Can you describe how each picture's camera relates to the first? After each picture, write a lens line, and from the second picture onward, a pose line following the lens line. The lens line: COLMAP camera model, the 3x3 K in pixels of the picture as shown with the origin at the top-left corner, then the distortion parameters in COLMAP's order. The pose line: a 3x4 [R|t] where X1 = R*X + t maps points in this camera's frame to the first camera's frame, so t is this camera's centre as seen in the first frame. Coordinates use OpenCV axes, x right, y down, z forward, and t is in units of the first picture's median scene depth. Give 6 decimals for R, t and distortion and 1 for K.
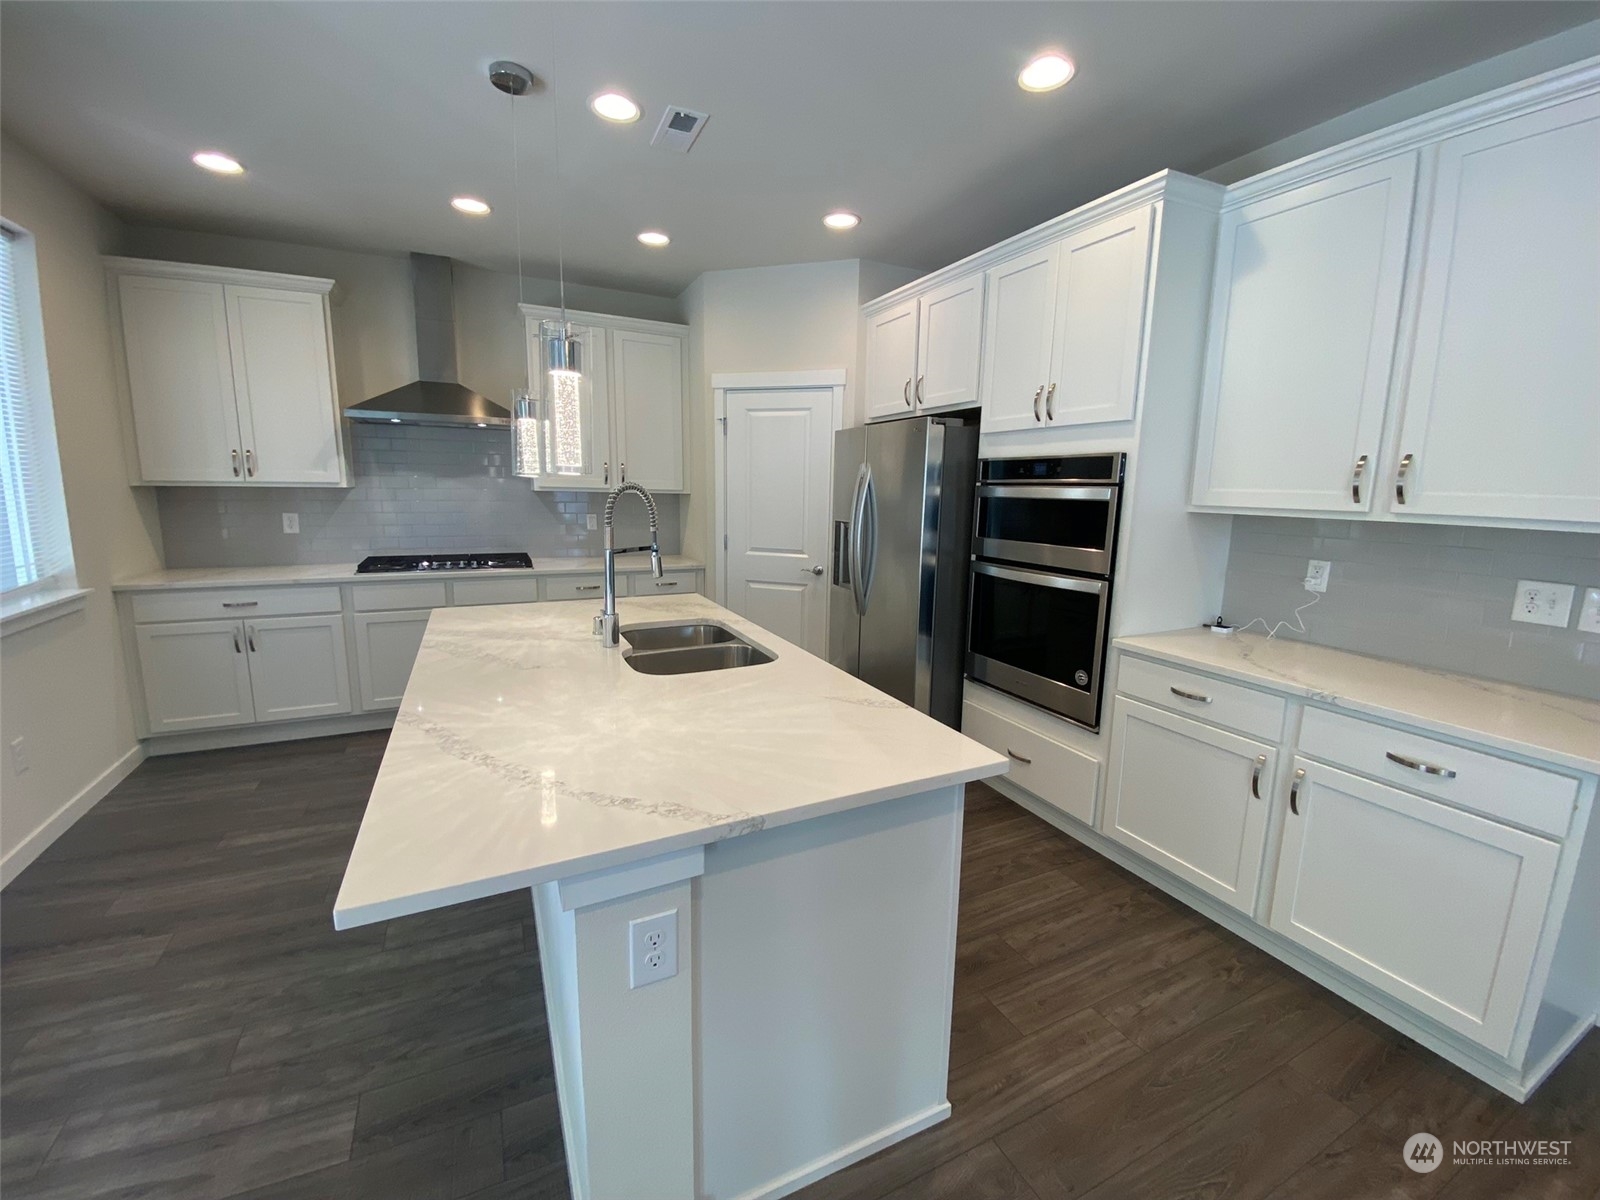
lens RADIAL K [[651.5, 0, 800.0], [0, 651.5, 600.0], [0, 0, 1]] dist [0.028849, -0.025162]
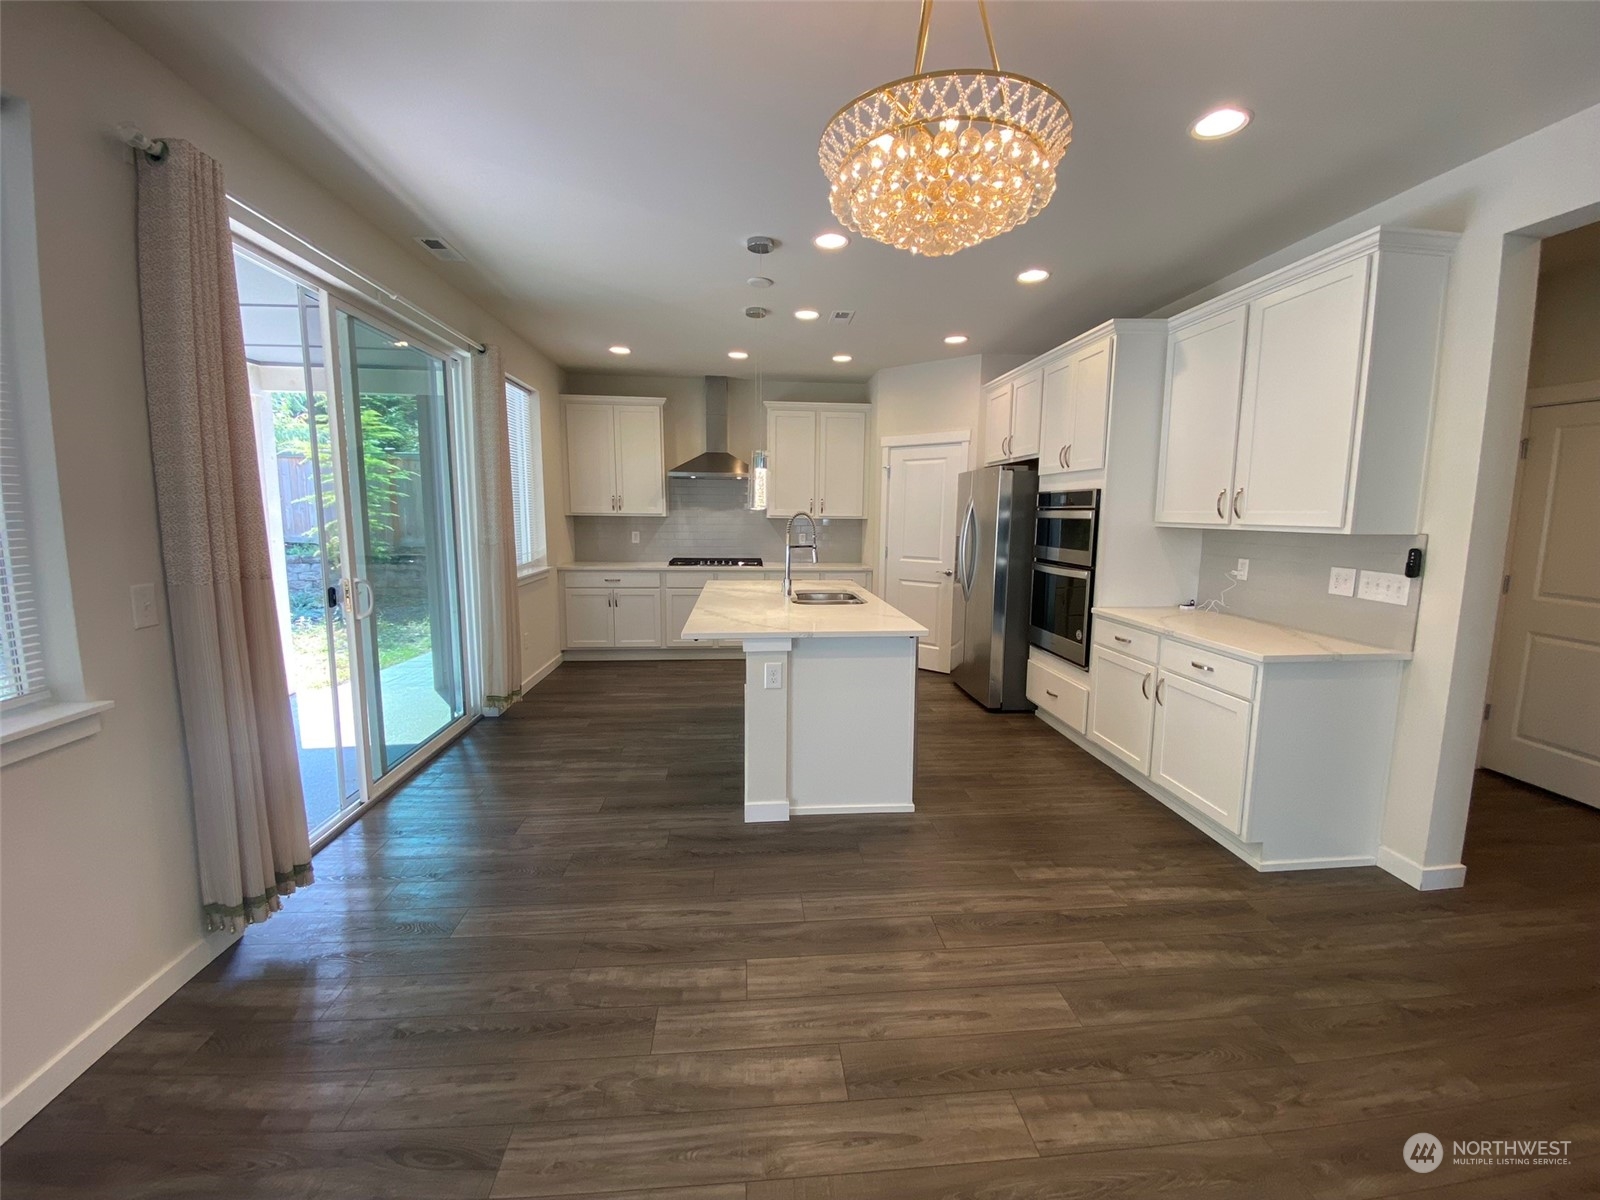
lens RADIAL K [[647.6, 0, 800.0], [0, 647.6, 600.0], [0, 0, 1]] dist [0.076106, -0.052969]
pose [[0.935116, 0.037661, -0.352334, 0.295612], [-0.052037, 0.998151, -0.031417, 0.098625], [0.350500, 0.047713, 0.935347, -0.548567]]
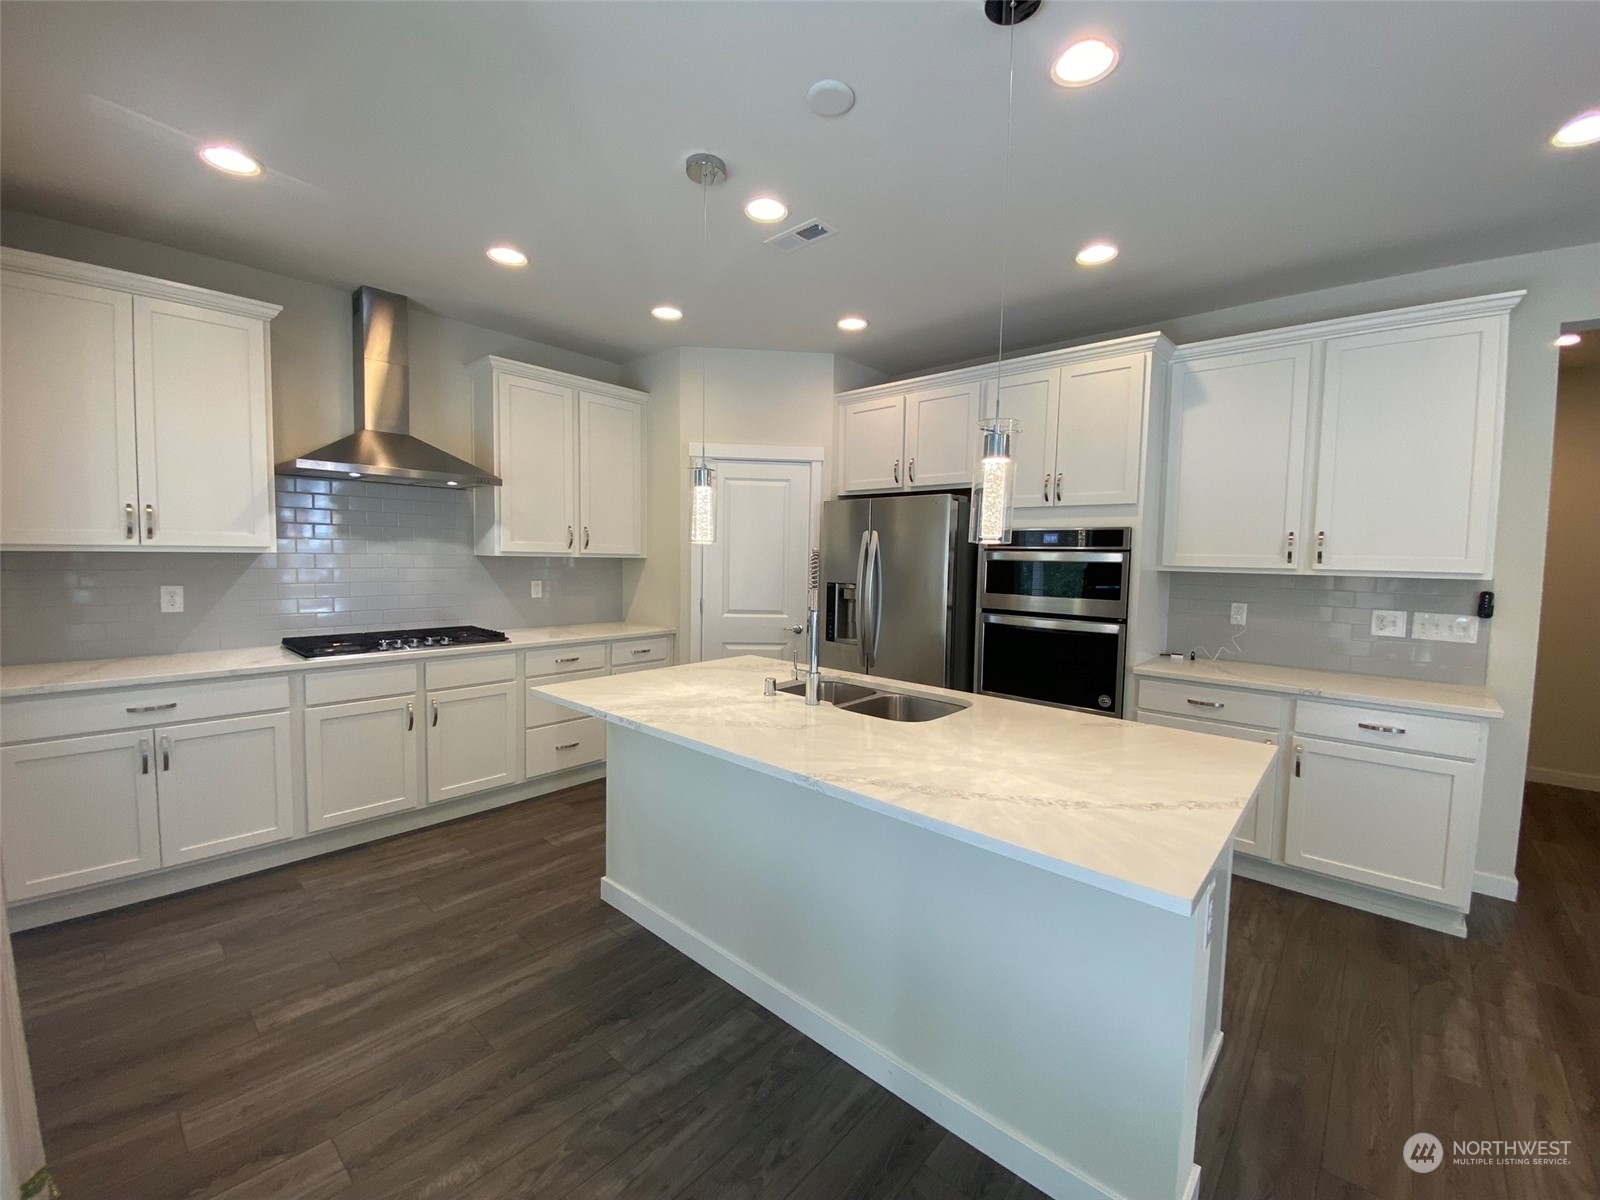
lens RADIAL K [[651.5, 0, 800.0], [0, 651.5, 600.0], [0, 0, 1]] dist [0.028849, -0.025162]
pose [[0.924216, -0.027305, 0.380891, -0.489028], [0.064353, 0.994312, -0.084870, -0.004938], [-0.376407, 0.102950, 0.920716, 0.028241]]
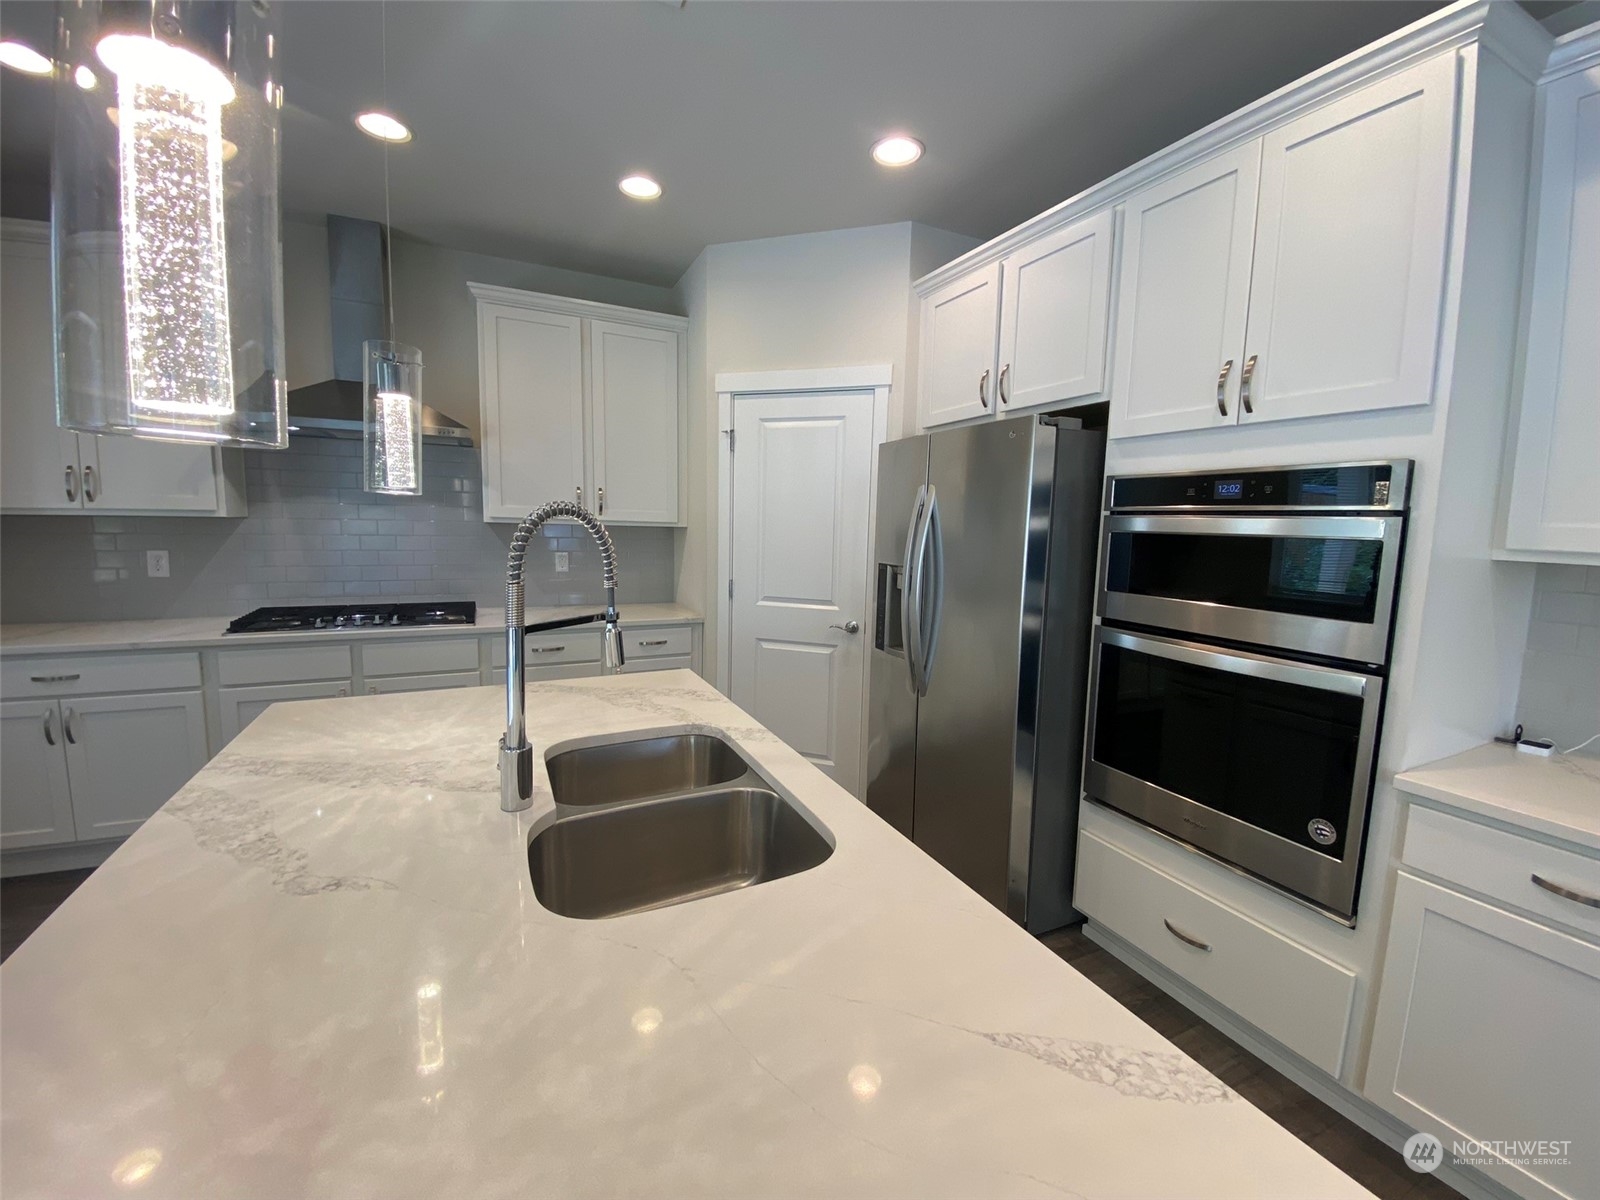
lens RADIAL K [[651.2, 0, 800.0], [0, 651.2, 600.0], [0, 0, 1]] dist [0.017097, -0.017999]
pose [[0.999977, 0.005362, -0.004203, -0.039894], [-0.005578, 0.998561, -0.053330, -0.049018], [0.003911, 0.053353, 0.998568, 0.319770]]
